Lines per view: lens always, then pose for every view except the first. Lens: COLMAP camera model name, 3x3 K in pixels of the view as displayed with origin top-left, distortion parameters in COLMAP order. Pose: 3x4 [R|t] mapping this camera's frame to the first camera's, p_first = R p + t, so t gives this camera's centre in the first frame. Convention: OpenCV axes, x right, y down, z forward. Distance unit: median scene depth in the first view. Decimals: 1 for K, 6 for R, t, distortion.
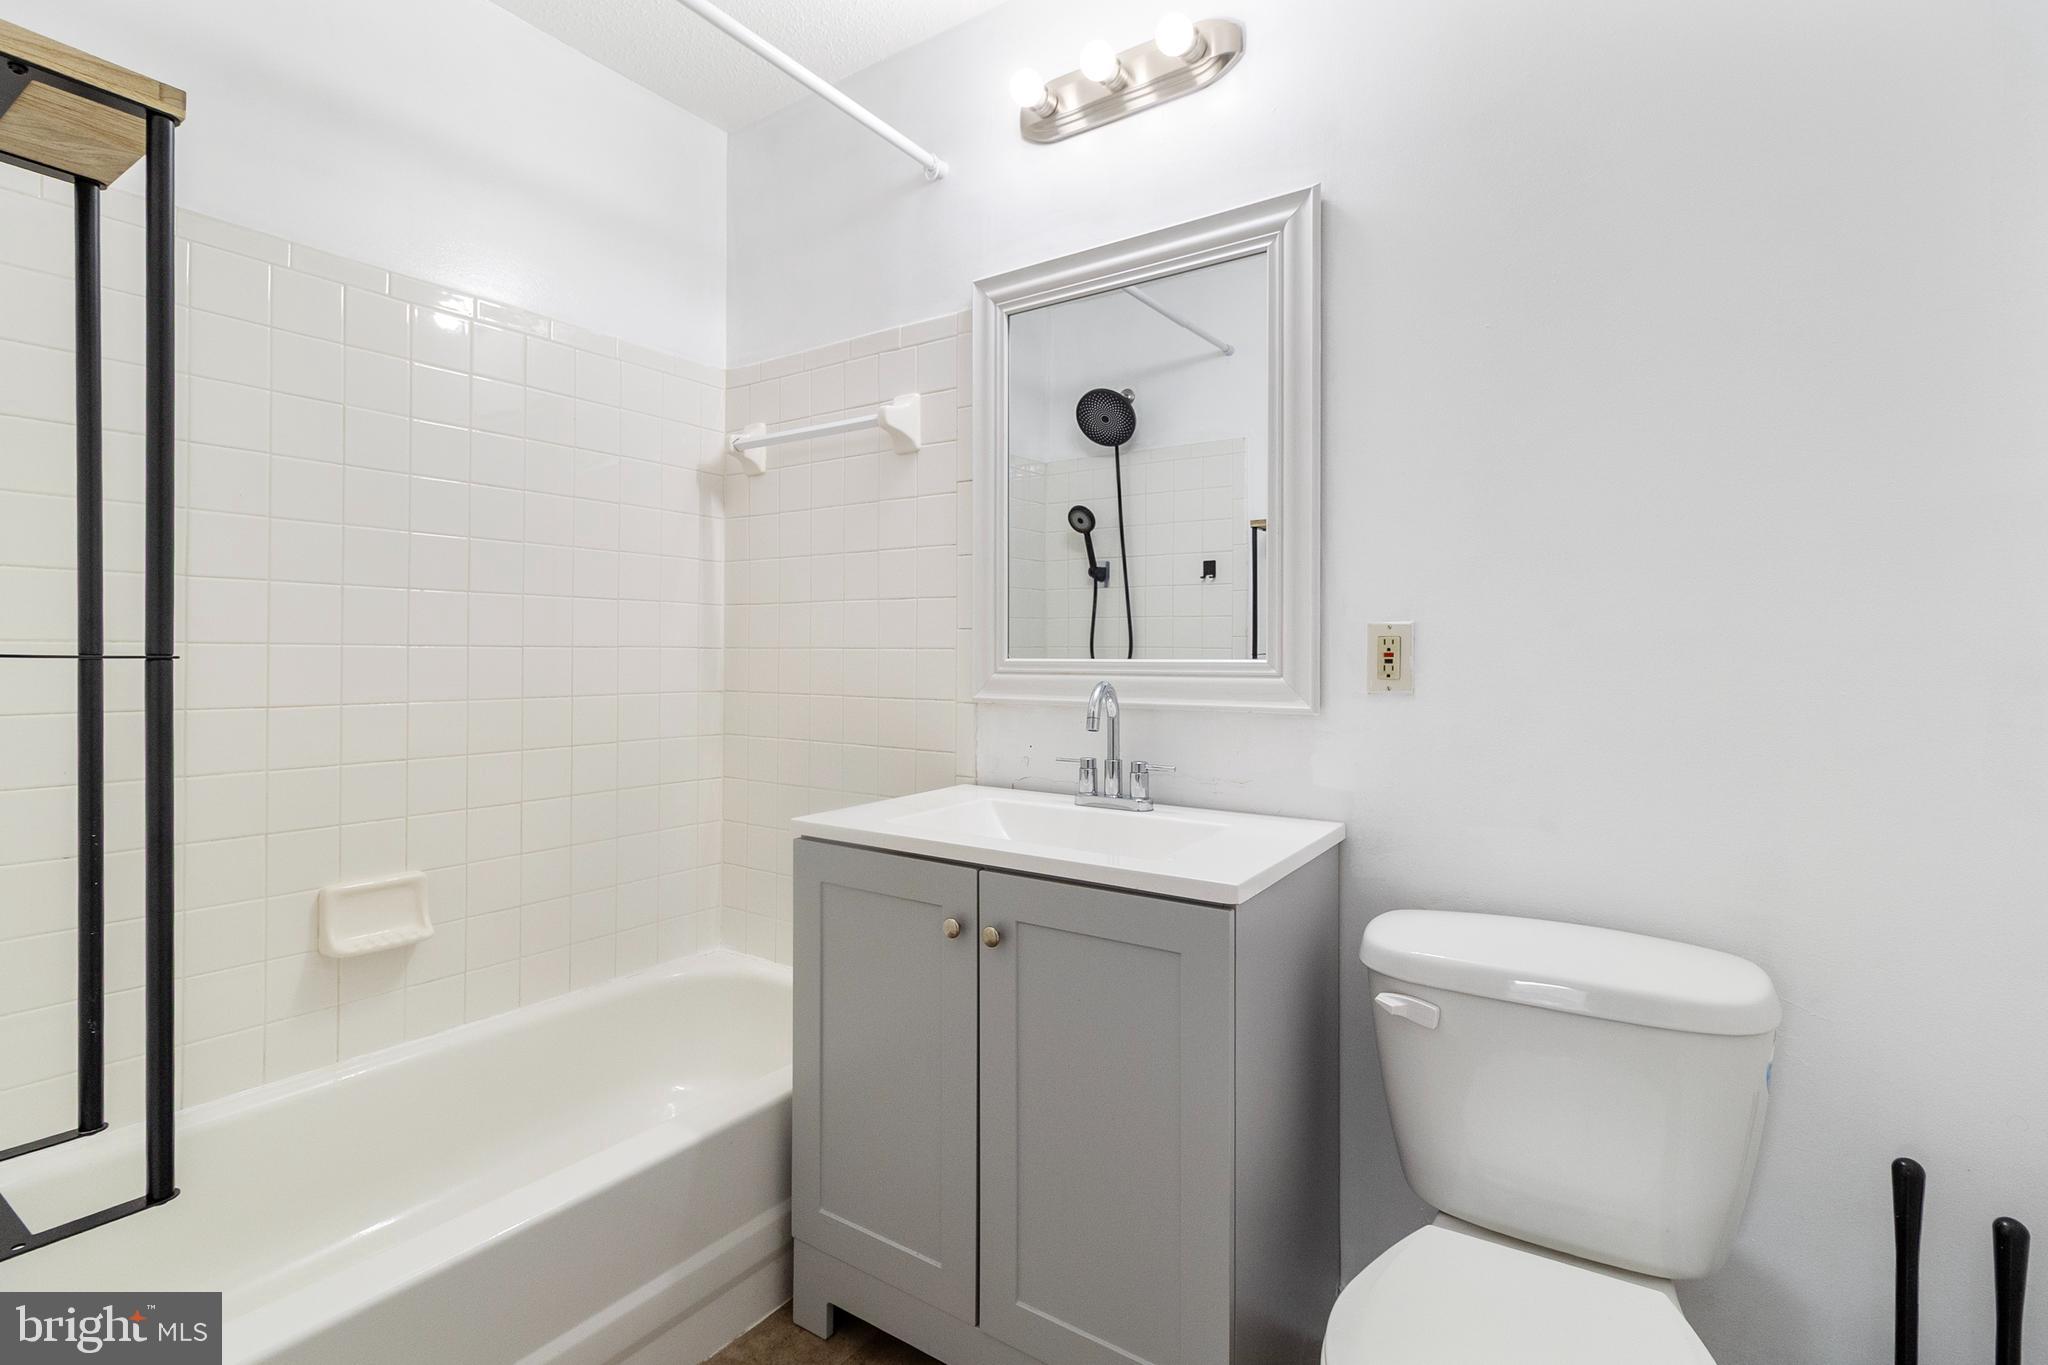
lens RADIAL K [[965.3, 0, 1014.1], [0, 965.3, 659.1], [0, 0, 1]] dist [-0.000380, -0.000973]
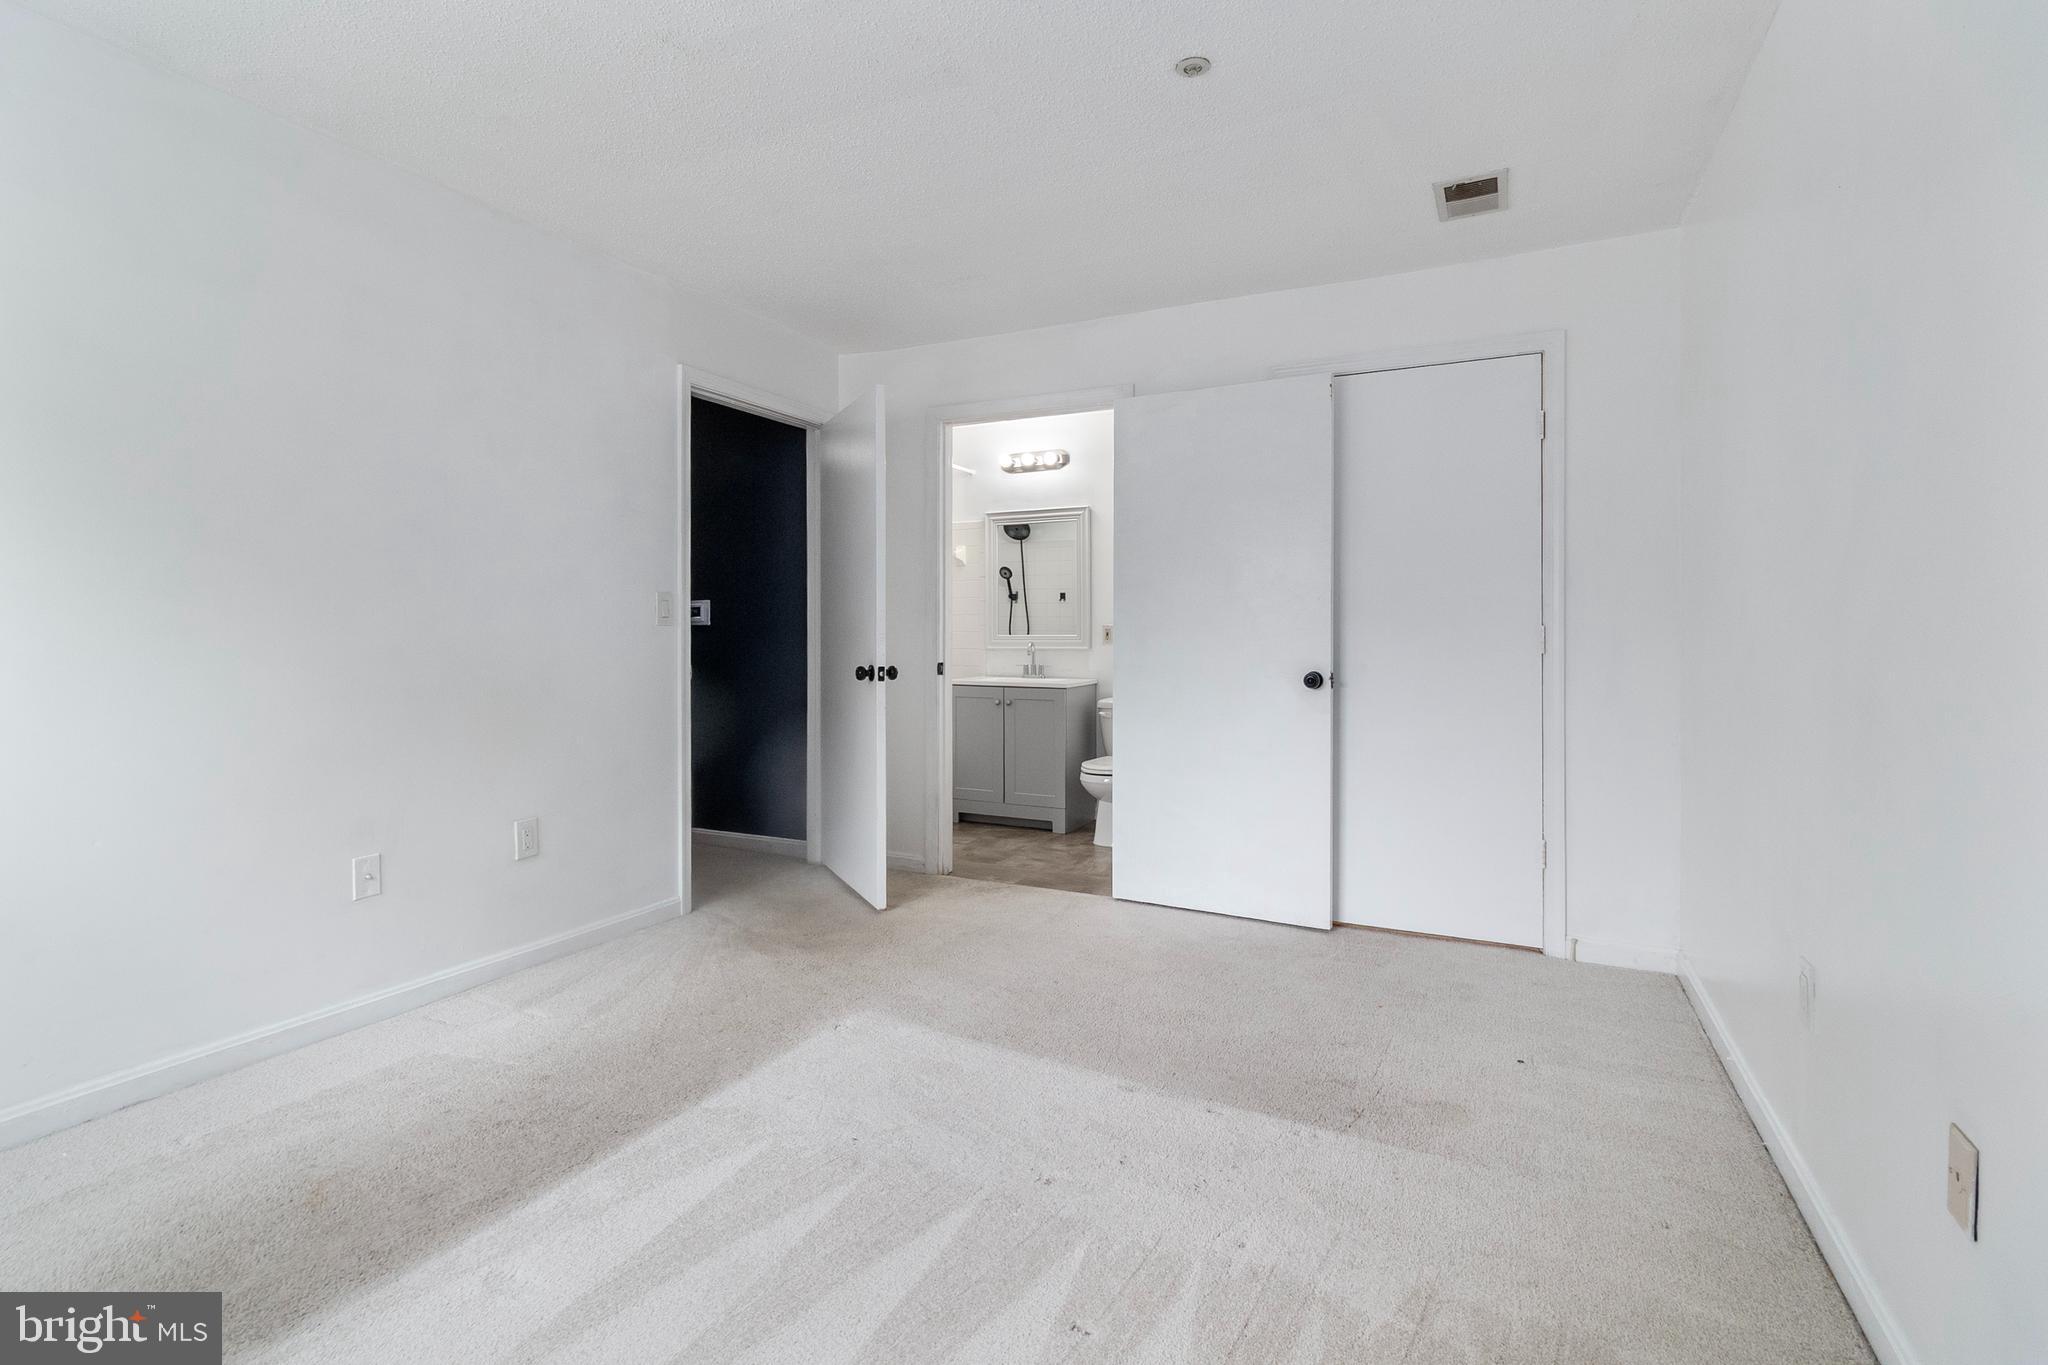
lens RADIAL K [[965.3, 0, 1014.1], [0, 965.3, 659.1], [0, 0, 1]] dist [-0.000380, -0.000973]
pose [[0.989919, -0.008469, 0.141378, -0.403830], [0.005406, 0.999743, 0.022037, 0.008387], [-0.141529, -0.021051, 0.989710, -2.141230]]
